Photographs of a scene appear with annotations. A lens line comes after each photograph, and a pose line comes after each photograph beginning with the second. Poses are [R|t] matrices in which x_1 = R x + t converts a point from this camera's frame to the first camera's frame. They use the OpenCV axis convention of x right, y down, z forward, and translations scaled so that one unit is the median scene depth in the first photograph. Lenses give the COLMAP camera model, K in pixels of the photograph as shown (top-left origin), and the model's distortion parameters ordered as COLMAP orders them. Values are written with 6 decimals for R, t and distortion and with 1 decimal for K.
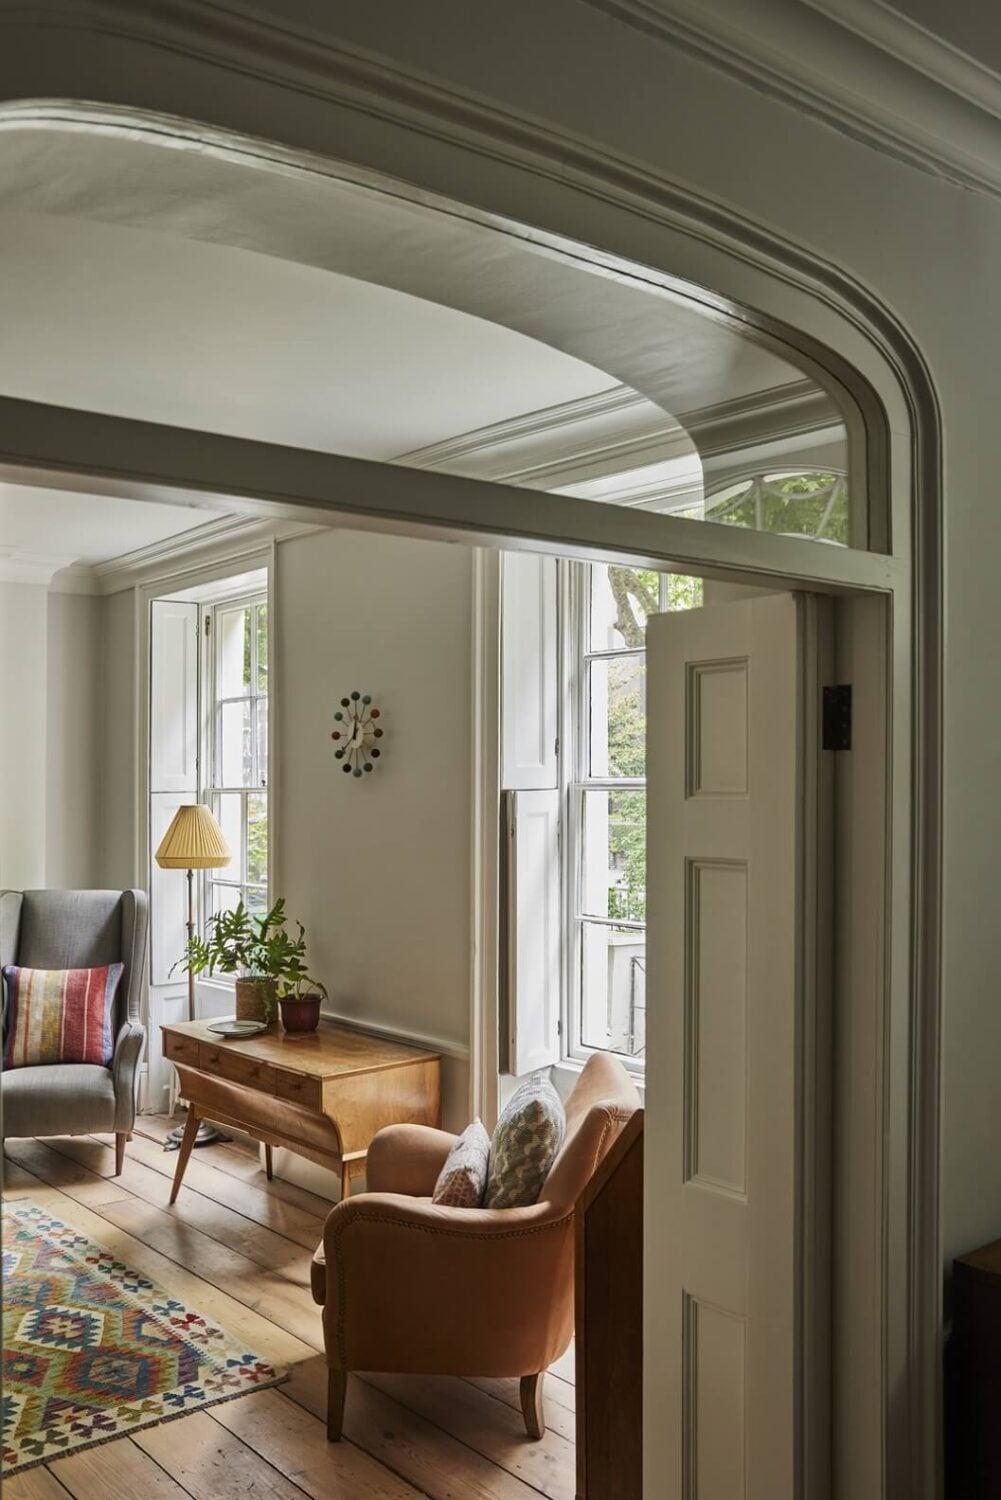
lens RADIAL K [[1477.9, 0, 500.8], [0, 1477.9, 727.1], [0, 0, 1]] dist [-0.028797, 0.007523]
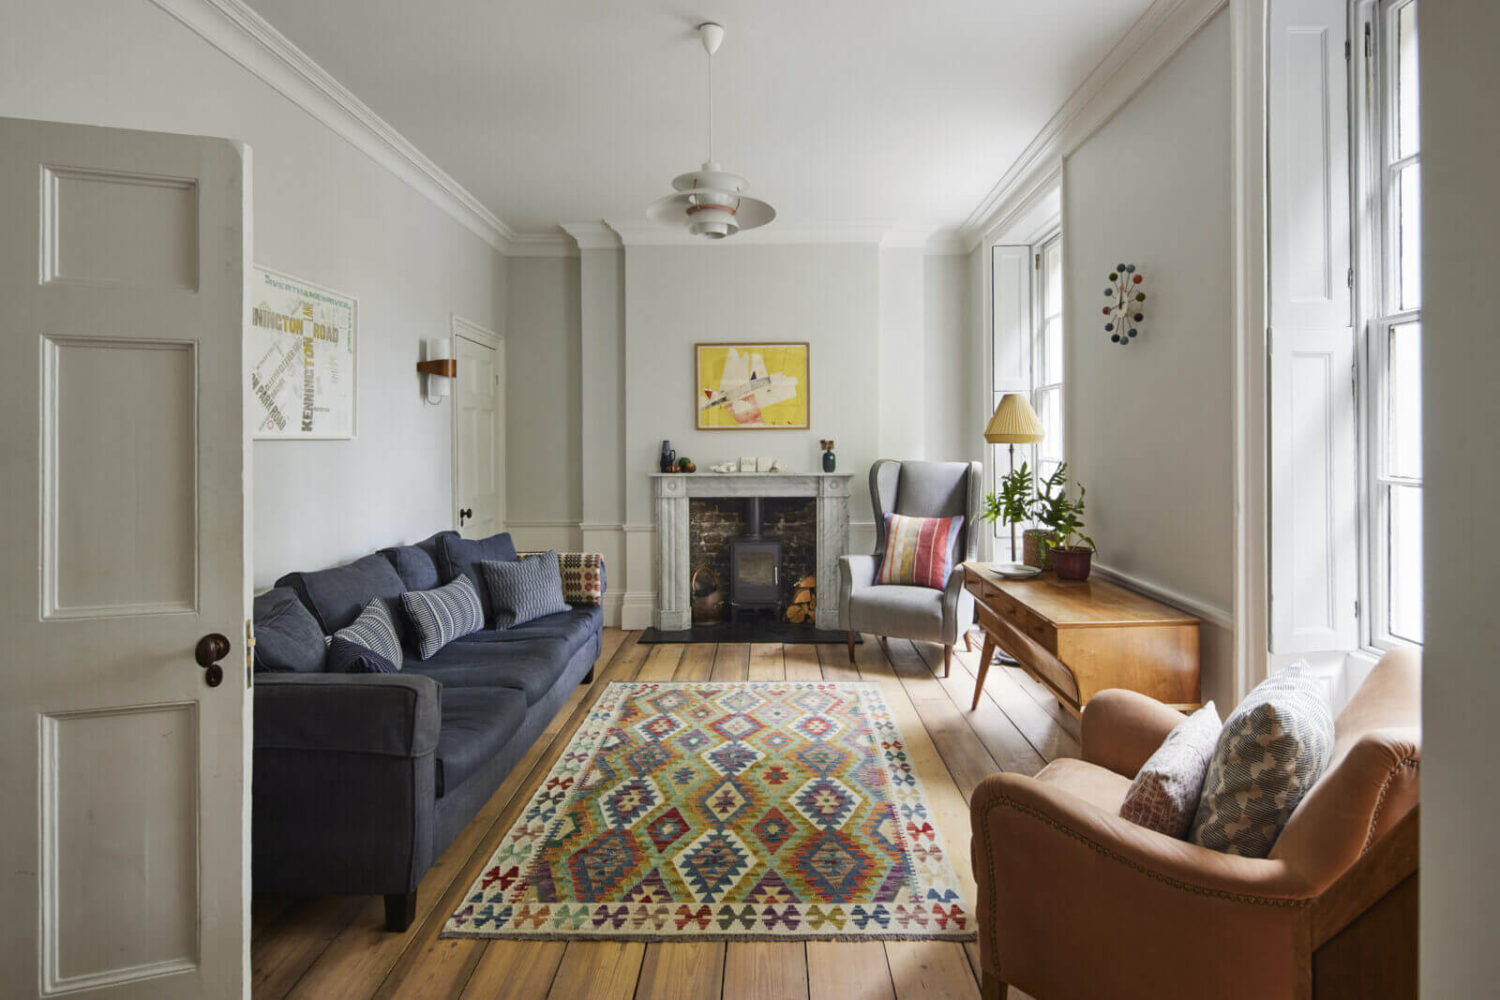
lens RADIAL K [[772.5, 0, 753.1], [0, 772.5, 408.5], [0, 0, 1]] dist [-0.025795, 0.001624]
pose [[0.768723, -0.015805, -0.639387, 0.057572], [0.007981, 0.999854, -0.015120, 0.101719], [0.639532, 0.006520, 0.768736, 0.487600]]
